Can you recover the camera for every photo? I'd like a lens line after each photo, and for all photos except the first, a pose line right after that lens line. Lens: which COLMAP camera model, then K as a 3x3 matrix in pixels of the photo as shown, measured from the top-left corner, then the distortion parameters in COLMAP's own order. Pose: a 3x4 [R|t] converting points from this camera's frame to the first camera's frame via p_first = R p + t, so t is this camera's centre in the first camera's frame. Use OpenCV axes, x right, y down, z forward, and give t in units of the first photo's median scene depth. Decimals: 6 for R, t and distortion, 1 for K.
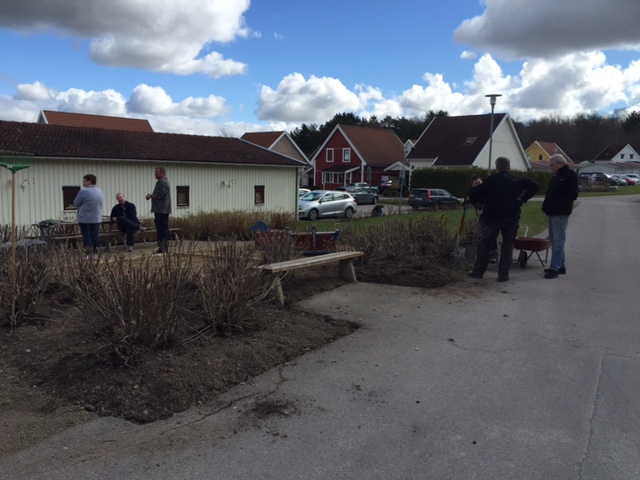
lens RADIAL K [[543.3, 0, 319.7], [0, 543.3, 238.3], [0, 0, 1]] dist [-0.013918, -0.010500]
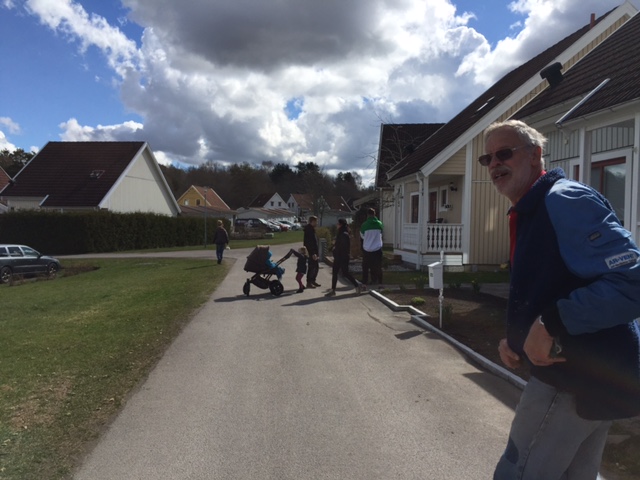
lens RADIAL K [[543.3, 0, 319.8], [0, 543.3, 239.1], [0, 0, 1]] dist [-0.013918, -0.010500]
pose [[0.827271, -0.013973, 0.561629, 0.076697], [0.059904, 0.996185, -0.063452, -0.018272], [-0.558600, 0.086136, 0.824952, 0.155317]]
